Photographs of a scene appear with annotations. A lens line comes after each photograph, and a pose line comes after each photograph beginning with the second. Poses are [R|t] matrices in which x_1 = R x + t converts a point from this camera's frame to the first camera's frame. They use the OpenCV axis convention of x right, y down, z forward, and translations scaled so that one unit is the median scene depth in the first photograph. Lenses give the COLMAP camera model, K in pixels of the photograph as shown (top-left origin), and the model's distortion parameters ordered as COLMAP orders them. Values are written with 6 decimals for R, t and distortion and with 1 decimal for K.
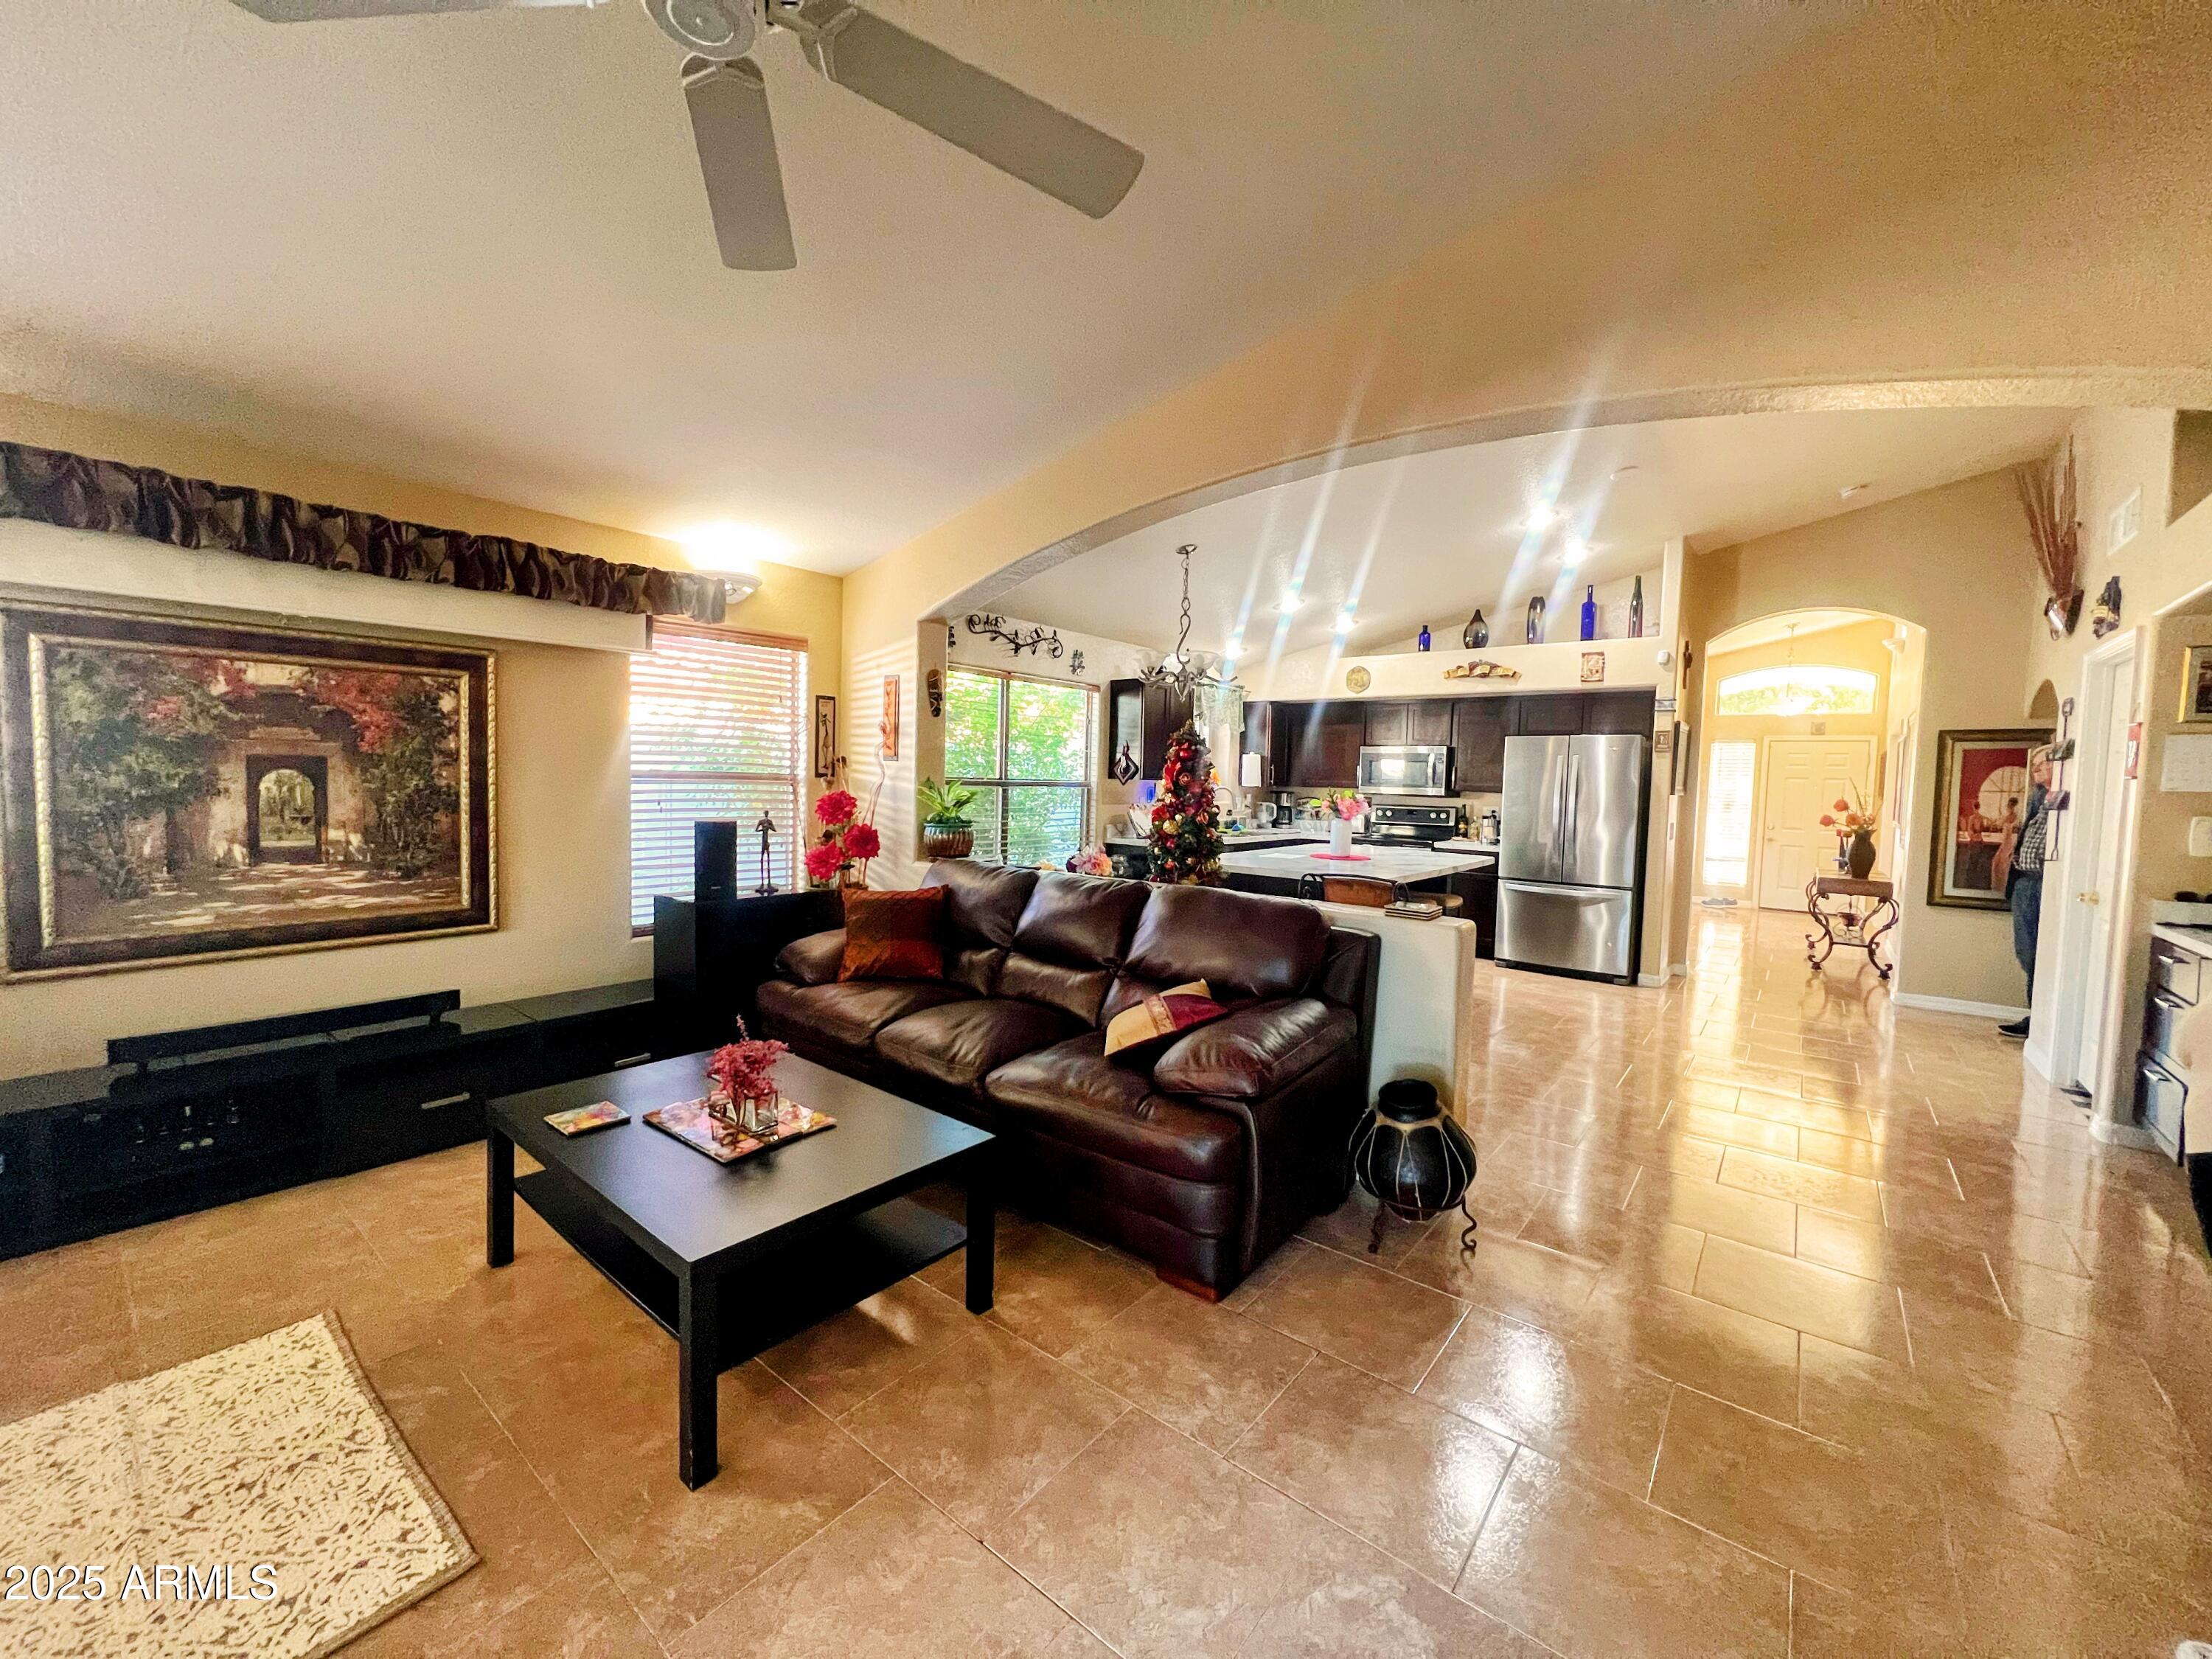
lens RADIAL K [[888.0, 0, 1105.5], [0, 888.0, 825.5], [0, 0, 1]] dist [-0.000986, 0.000032]
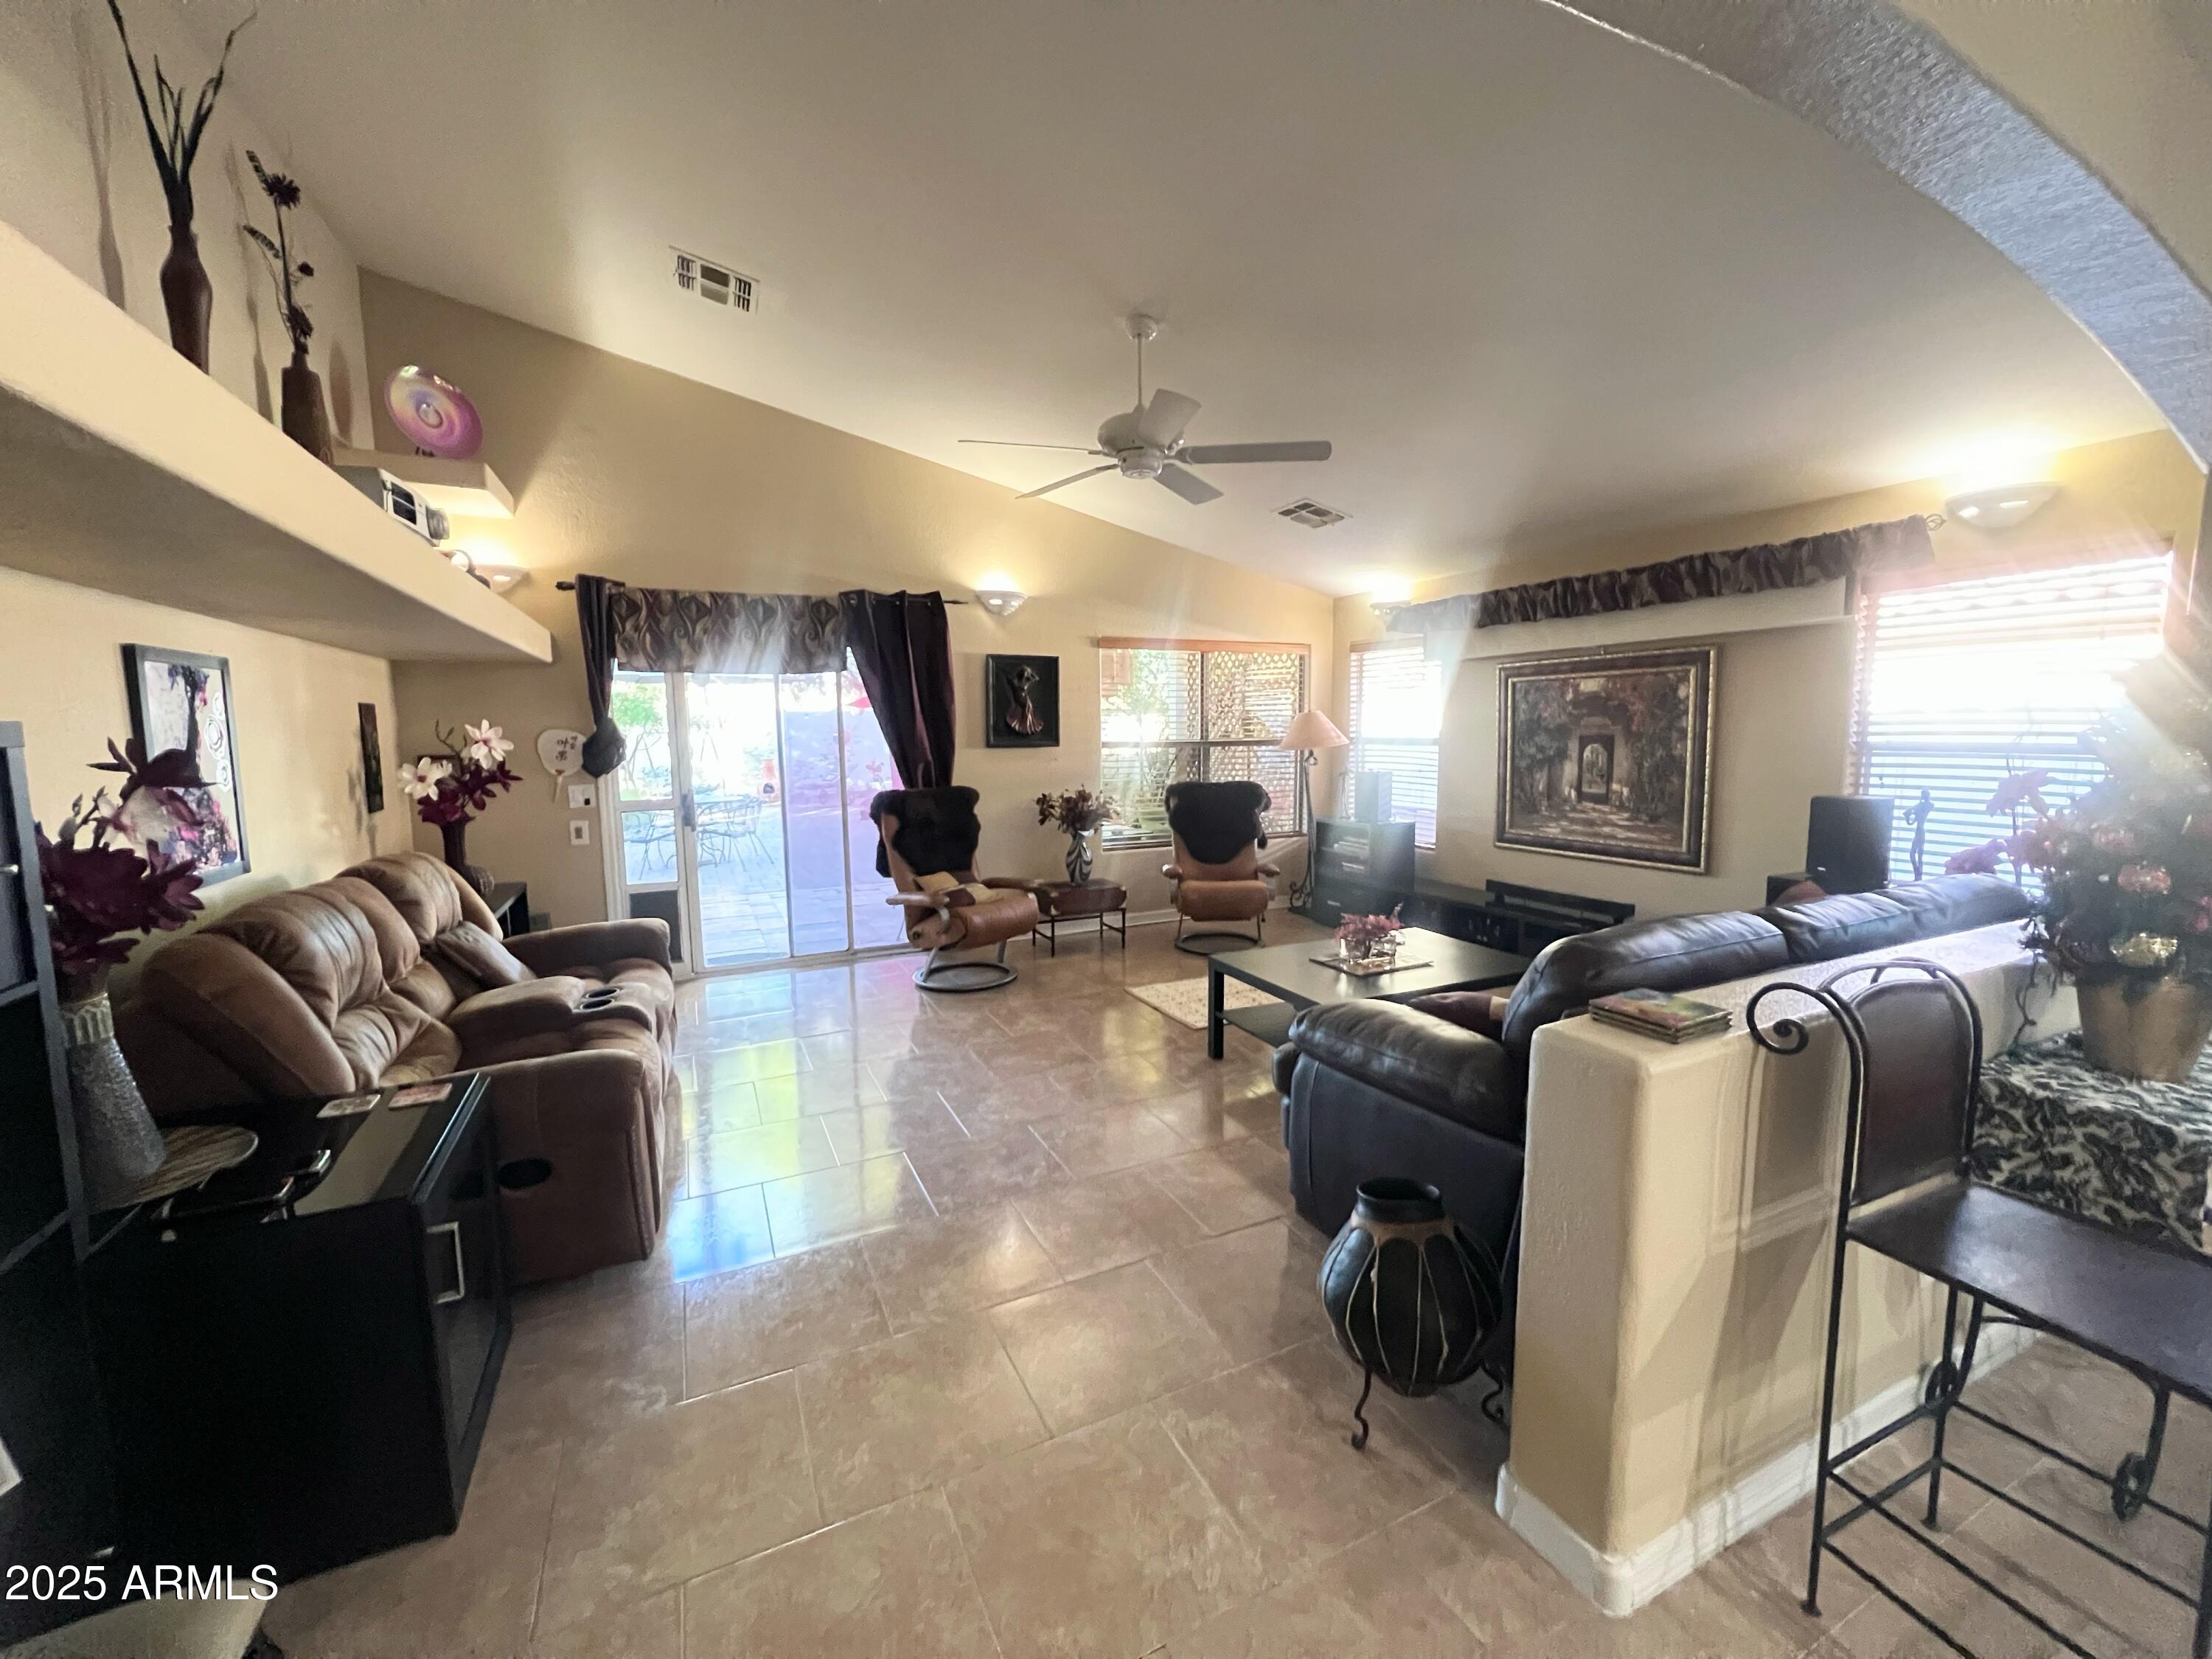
lens RADIAL K [[888.0, 0, 1096.9], [0, 888.0, 825.8], [0, 0, 1]] dist [-0.000986, 0.000032]
pose [[-0.439045, 0.072497, -0.895535, 0.894240], [-0.057531, 0.992425, 0.108545, -0.038048], [0.896621, 0.099177, -0.431549, 0.893002]]
